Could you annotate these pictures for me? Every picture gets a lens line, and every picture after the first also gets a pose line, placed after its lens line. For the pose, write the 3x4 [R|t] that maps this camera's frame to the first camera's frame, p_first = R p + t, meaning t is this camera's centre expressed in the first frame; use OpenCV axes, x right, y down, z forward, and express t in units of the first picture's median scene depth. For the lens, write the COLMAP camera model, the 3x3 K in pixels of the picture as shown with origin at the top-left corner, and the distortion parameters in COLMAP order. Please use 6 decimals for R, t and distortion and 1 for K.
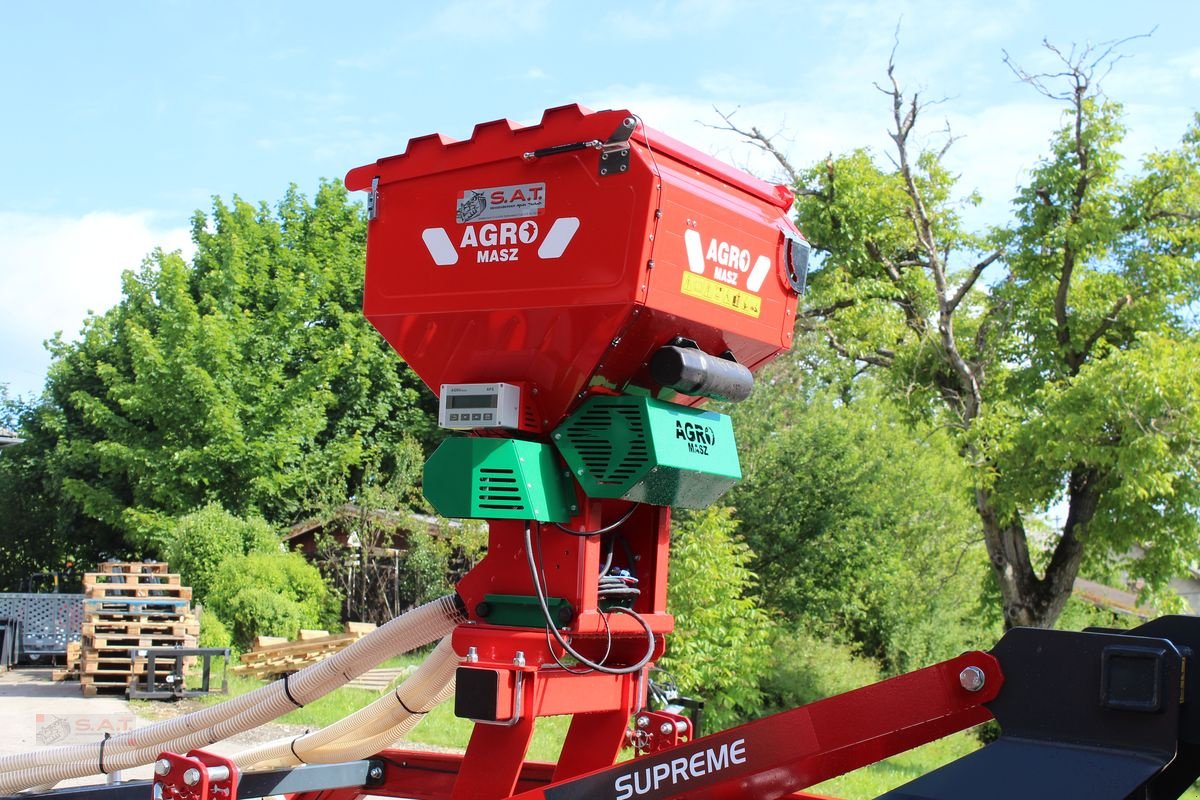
lens RADIAL K [[1802.7, 0, 600.0], [0, 1802.7, 400.0], [0, 0, 1]] dist [-0.003414, 0.004213]
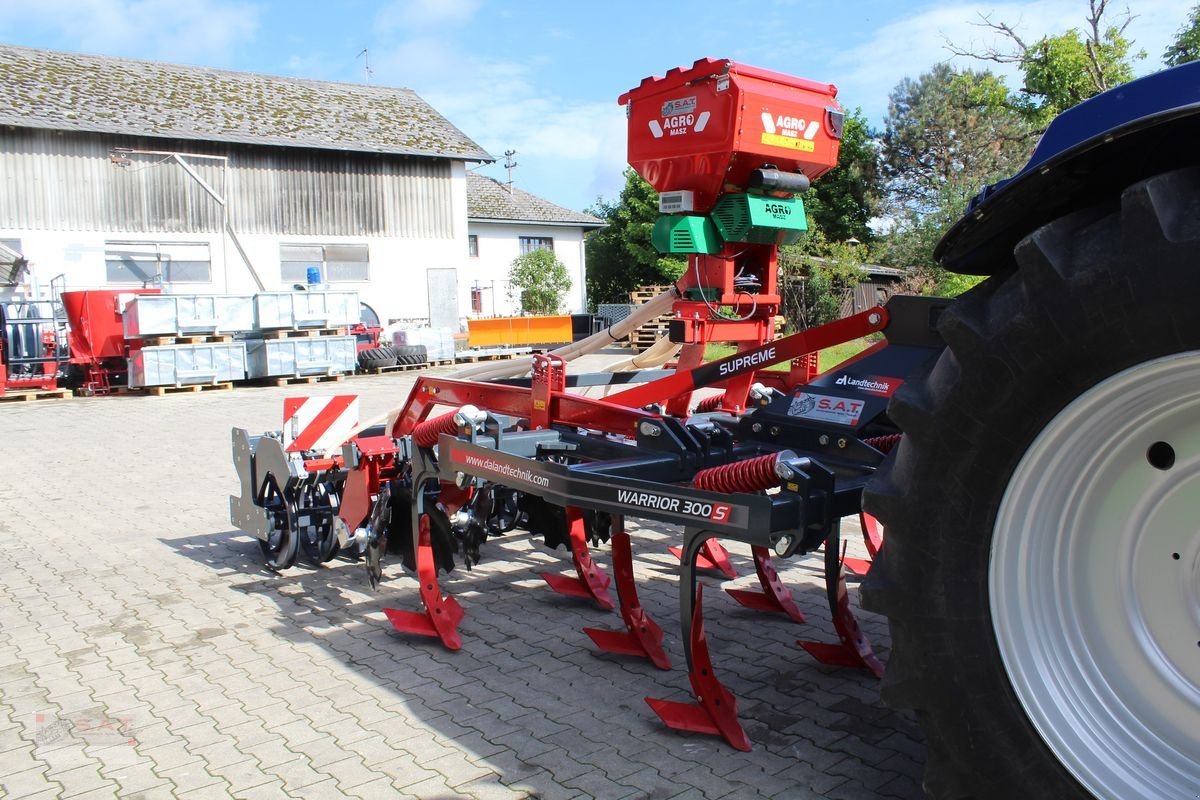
lens RADIAL K [[1008.3, 0, 609.4], [0, 1008.3, 405.9], [0, 0, 1]] dist [-0.180632, 0.173168]
pose [[0.944328, 0.011111, -0.328817, 0.254122], [0.057136, 0.978705, 0.197160, 0.002235], [0.324006, -0.204971, 0.923584, -0.194529]]
